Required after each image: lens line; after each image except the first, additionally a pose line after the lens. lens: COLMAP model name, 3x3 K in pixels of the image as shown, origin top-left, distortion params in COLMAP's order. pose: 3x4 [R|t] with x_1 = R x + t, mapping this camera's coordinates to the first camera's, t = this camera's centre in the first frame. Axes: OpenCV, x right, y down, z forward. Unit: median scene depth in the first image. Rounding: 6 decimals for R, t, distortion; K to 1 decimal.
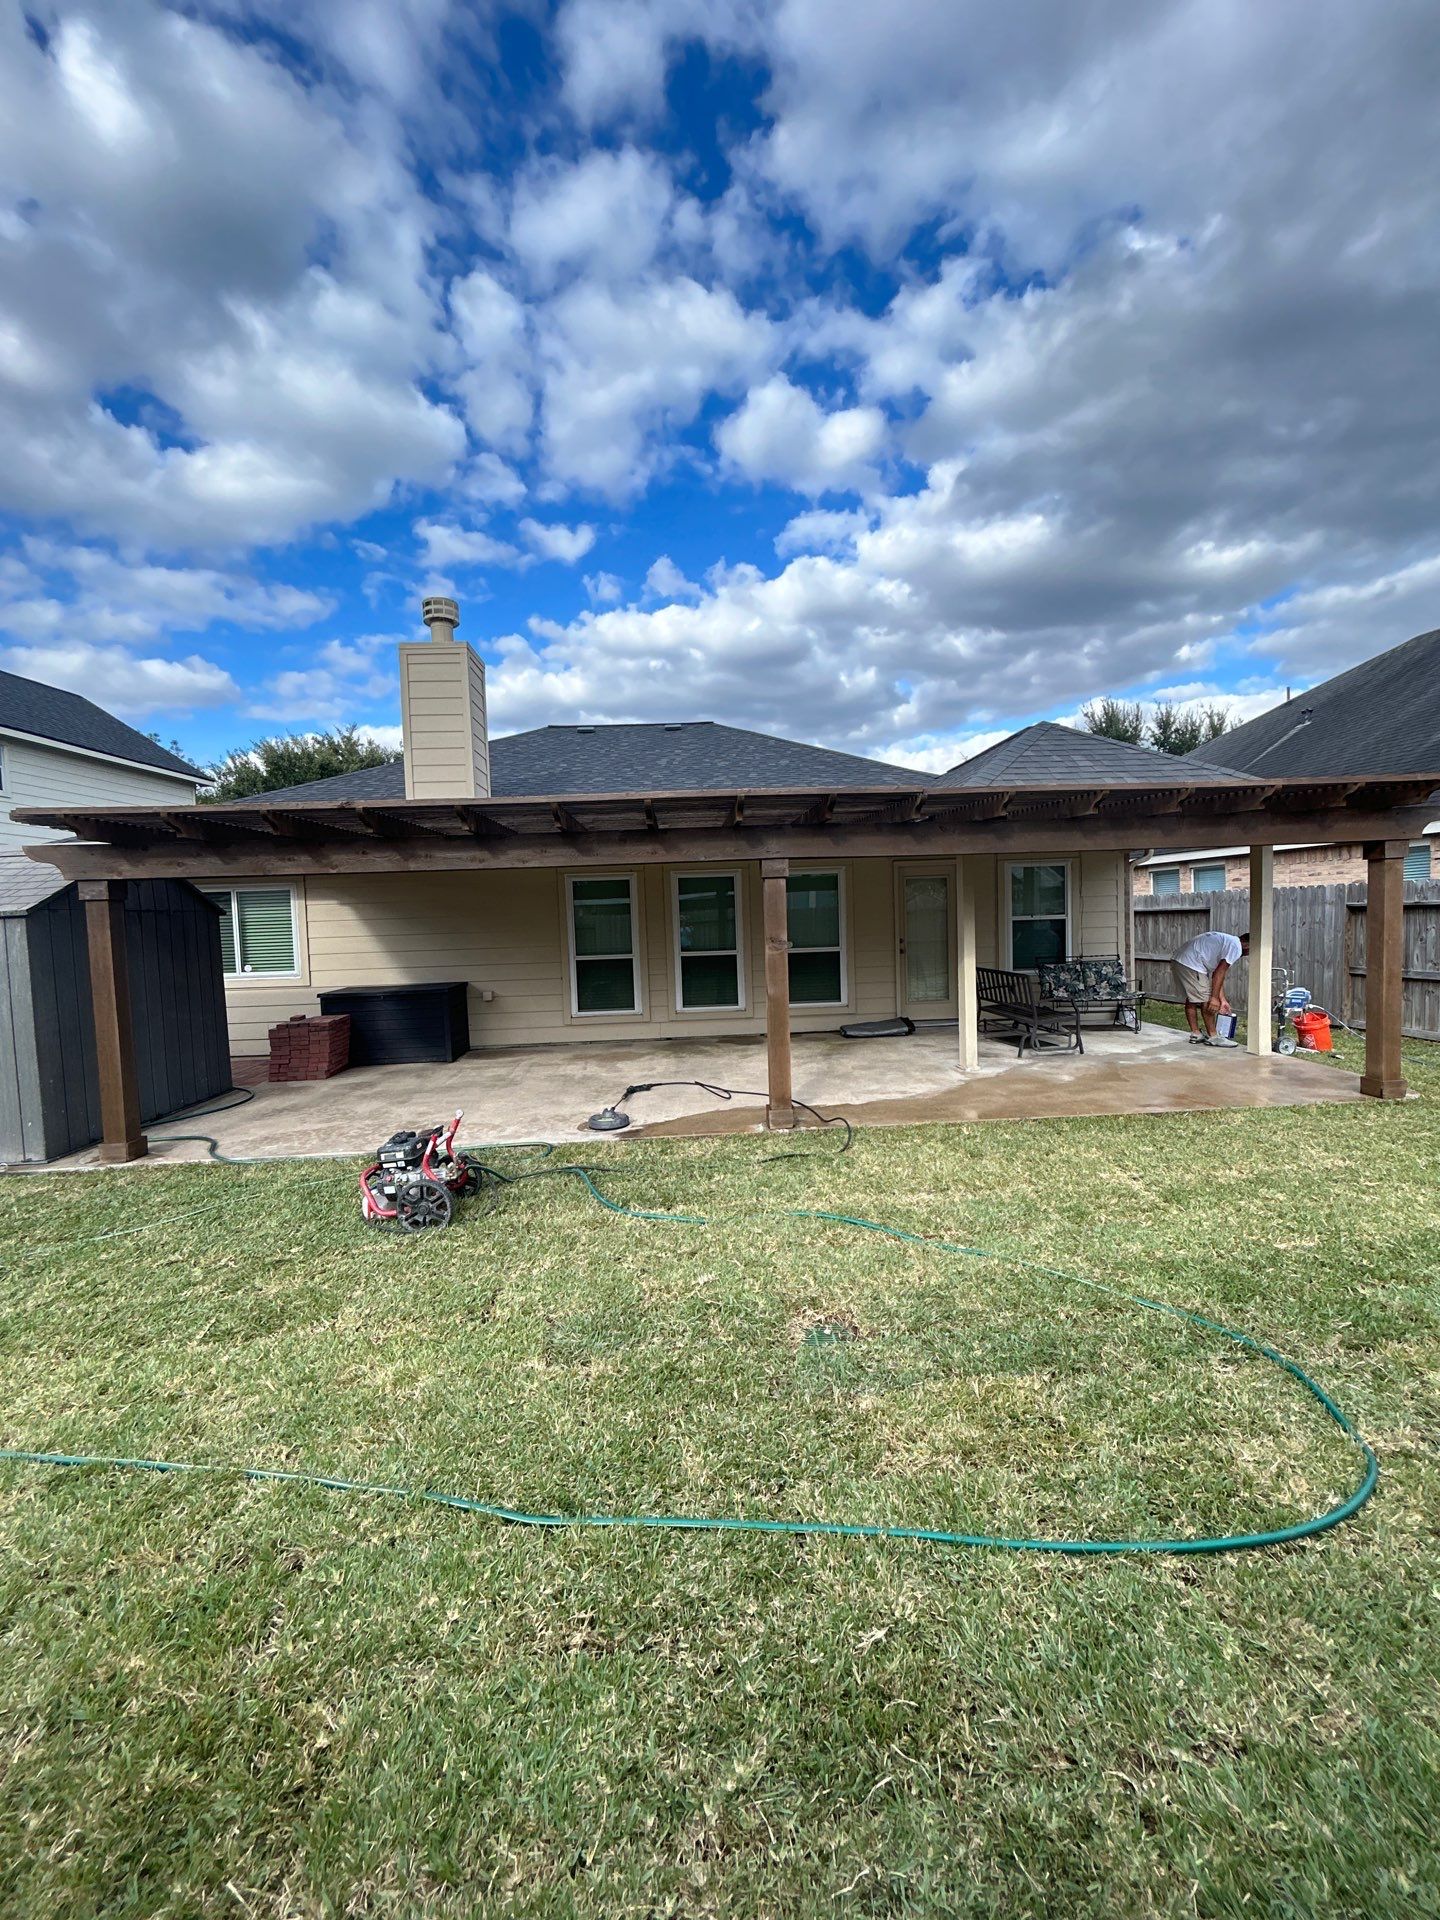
lens RADIAL K [[774.0, 0, 729.7], [0, 774.0, 921.2], [0, 0, 1]] dist [-0.006084, 0.001522]
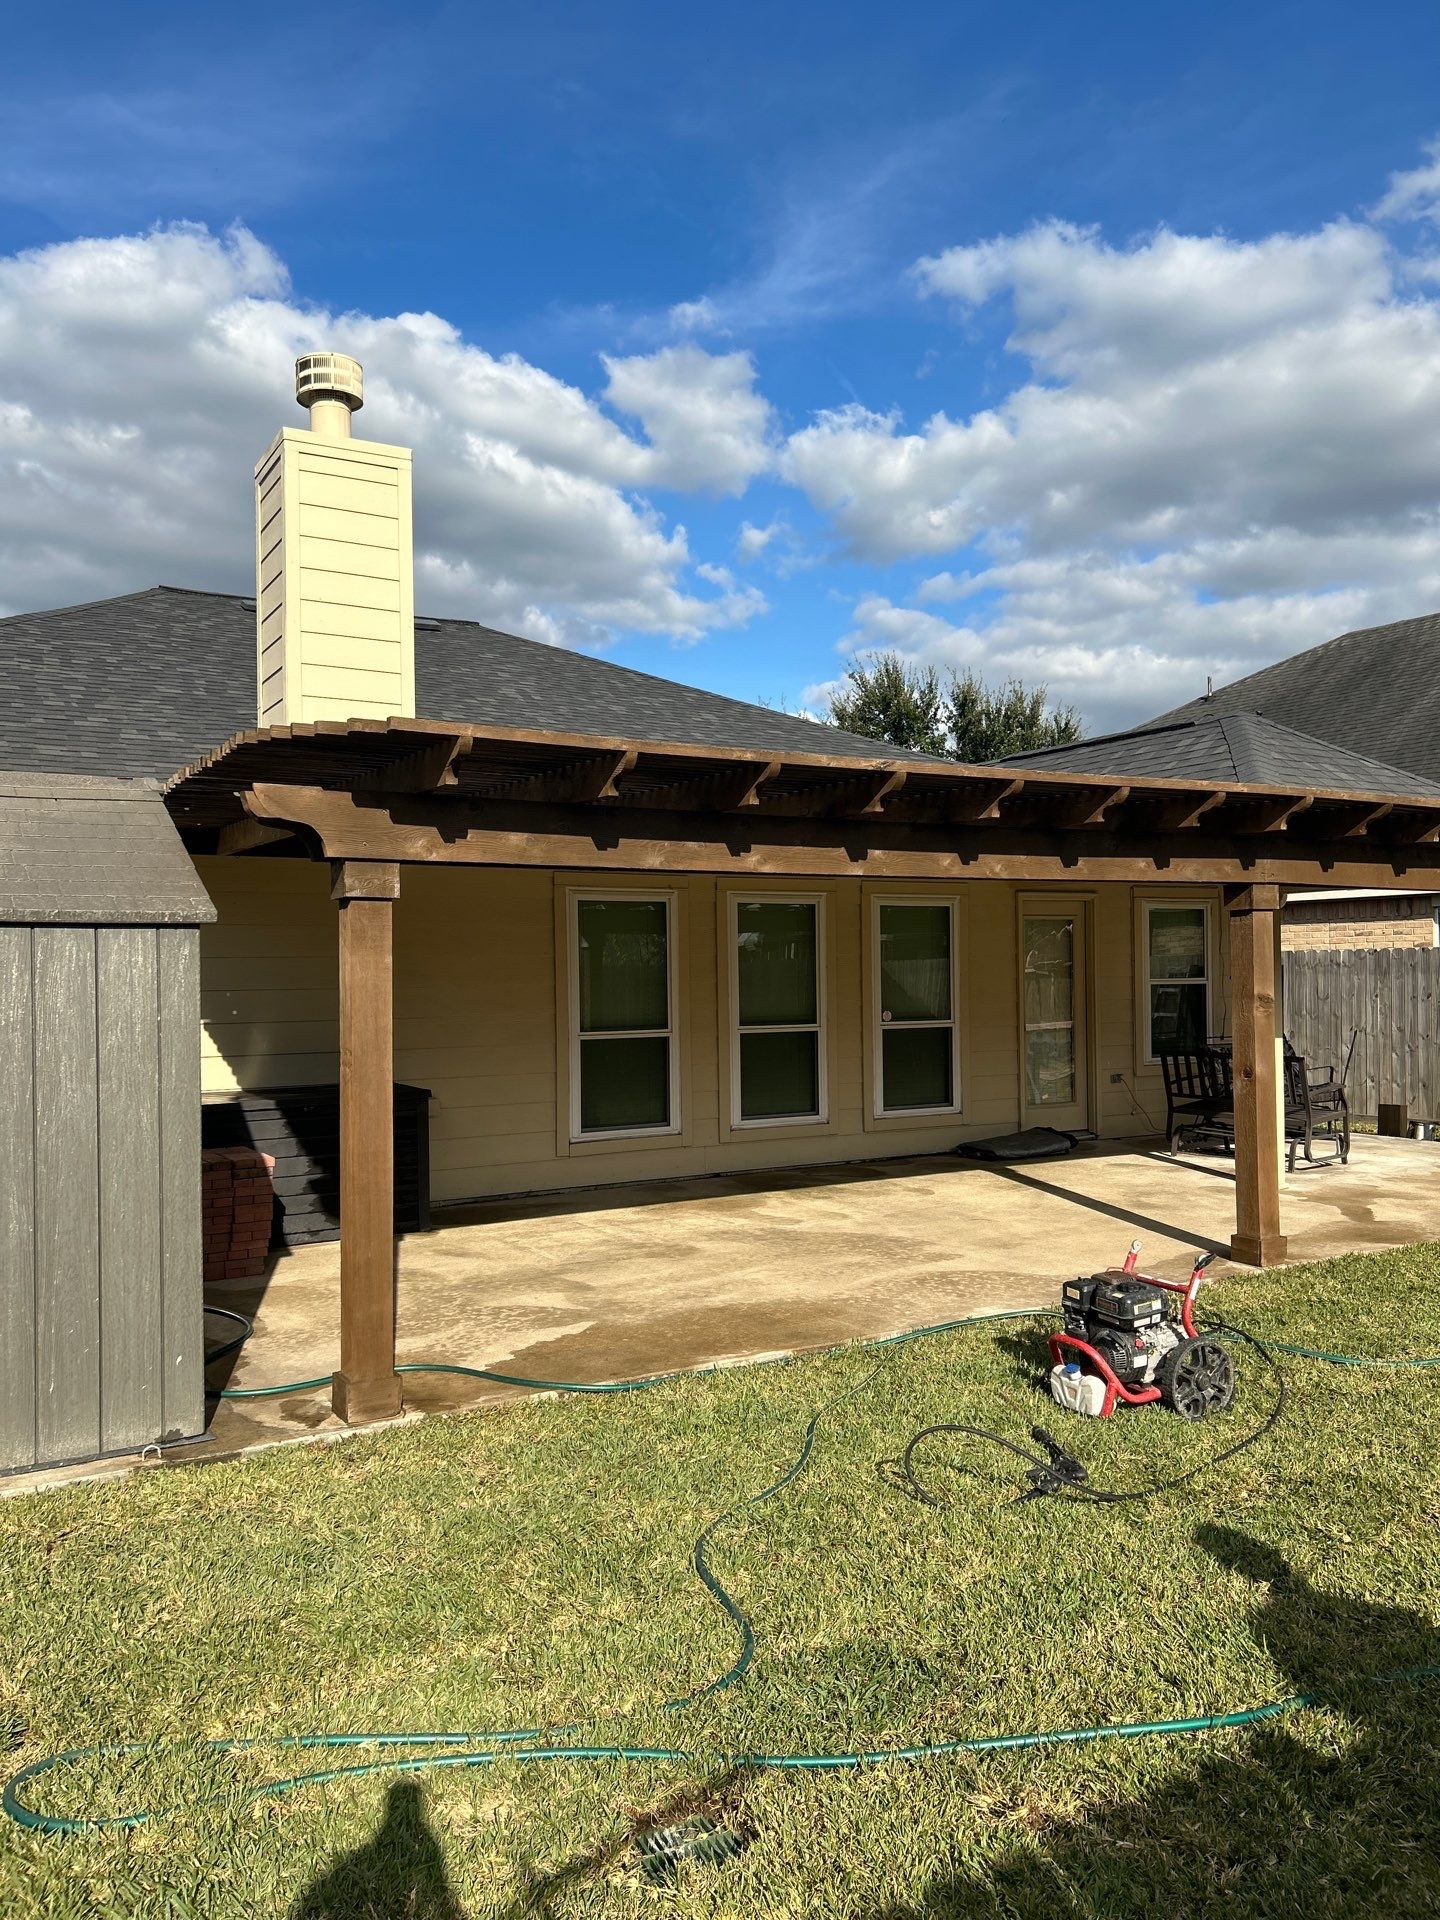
lens RADIAL K [[1440.7, 0, 733.4], [0, 1440.7, 955.2], [0, 0, 1]] dist [0.047211, -0.042696]
pose [[0.901155, 0.026028, 0.432714, -0.560934], [-0.012121, 0.999318, -0.034866, 0.023171], [-0.433327, 0.026175, 0.900857, -0.010137]]
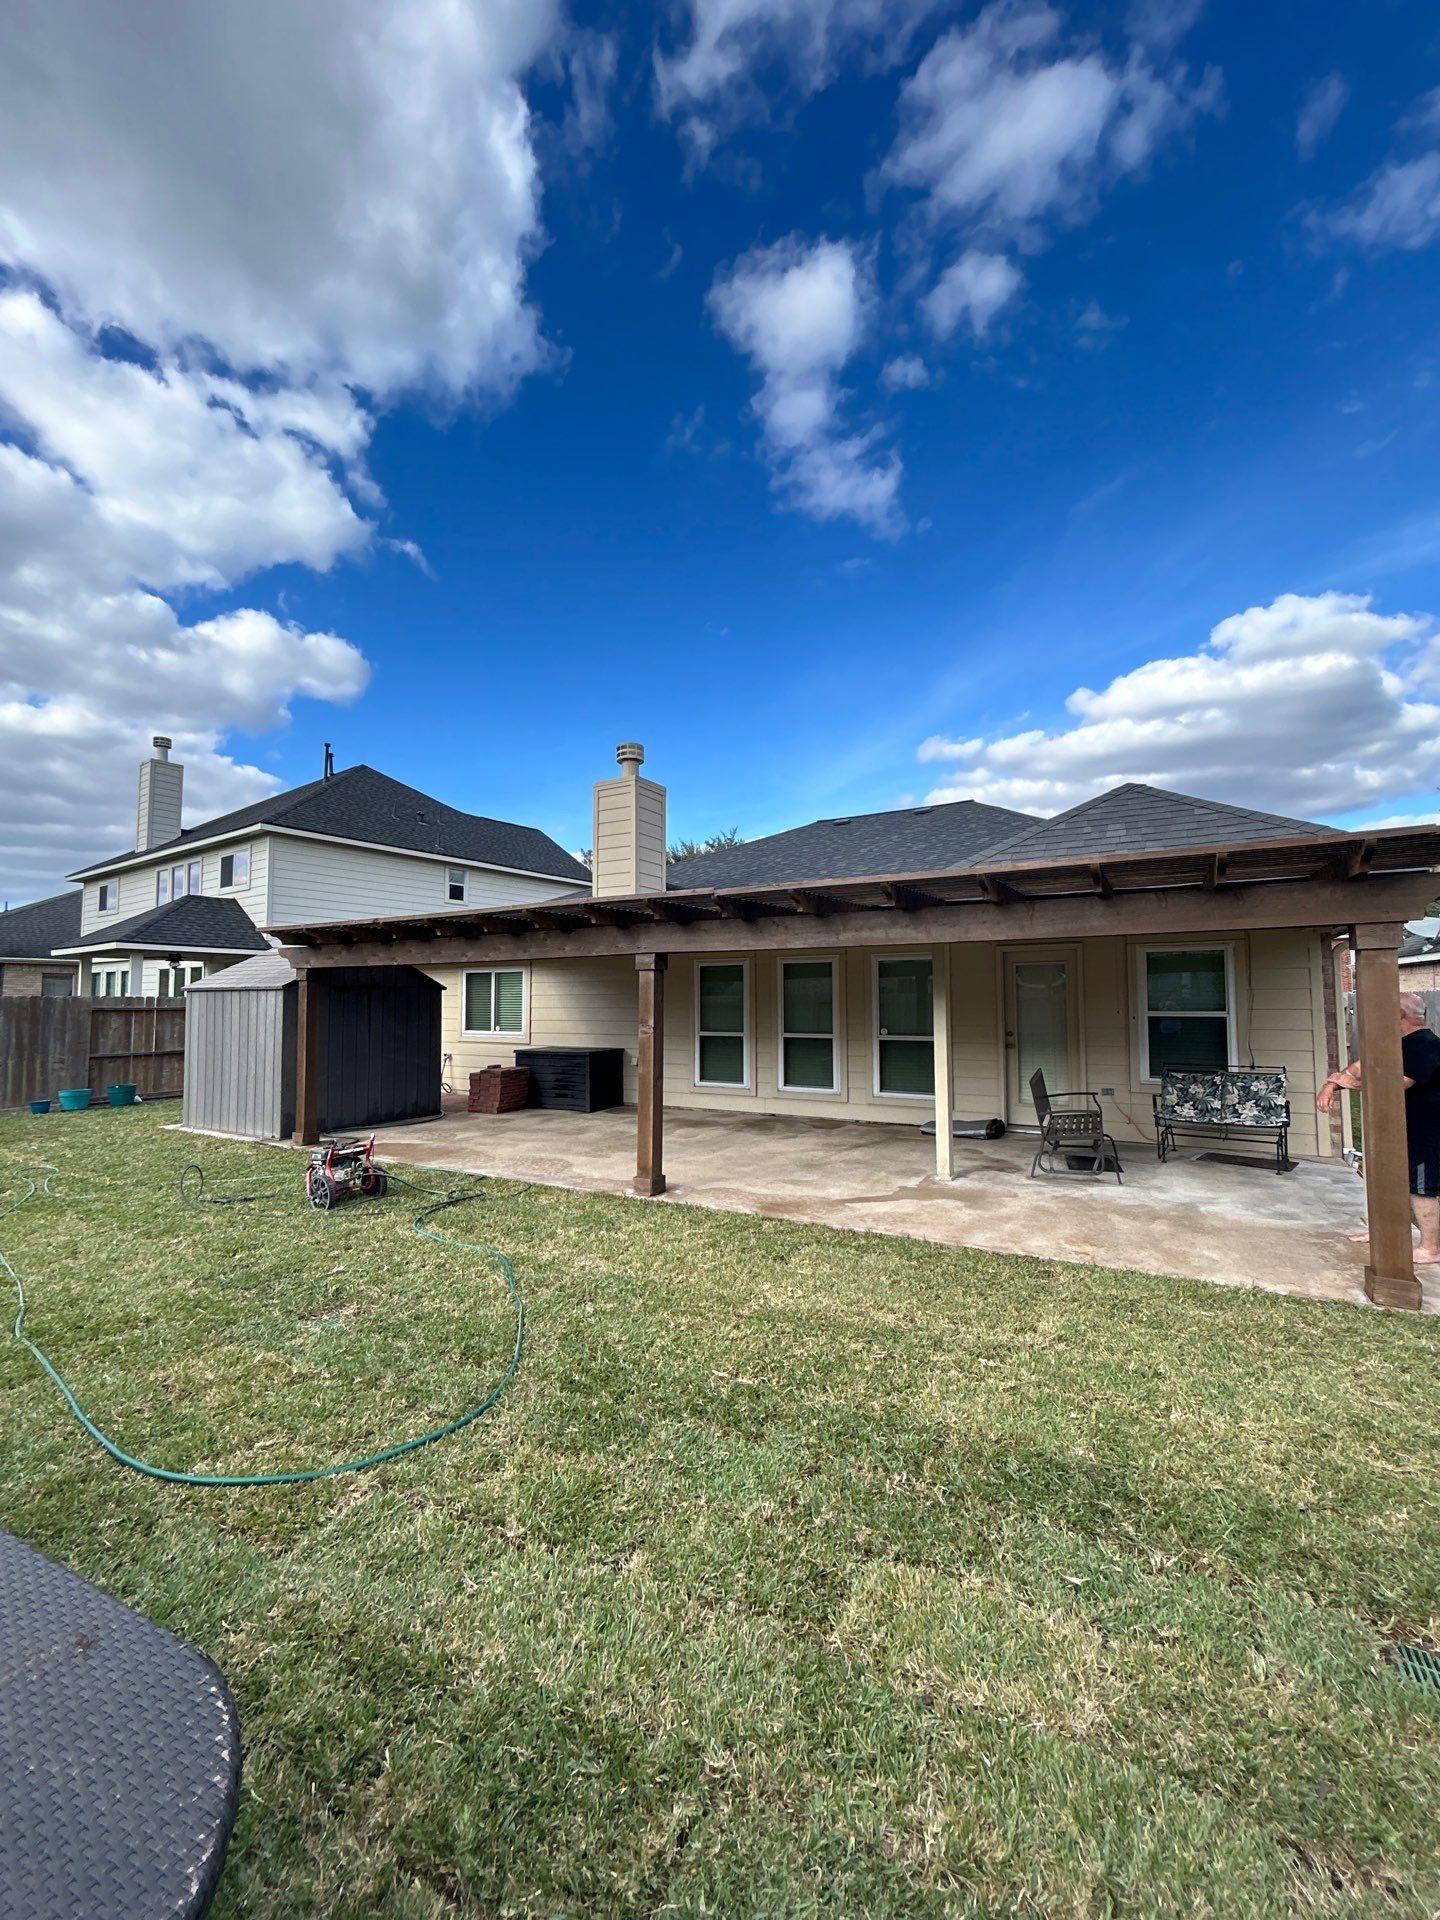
lens RADIAL K [[774.0, 0, 722.8], [0, 774.0, 952.9], [0, 0, 1]] dist [-0.006084, 0.001522]
pose [[0.836193, -0.004077, -0.548421, 0.442398], [-0.026380, 0.998516, -0.047646, -0.017038], [0.547801, 0.054309, 0.834844, 0.064866]]
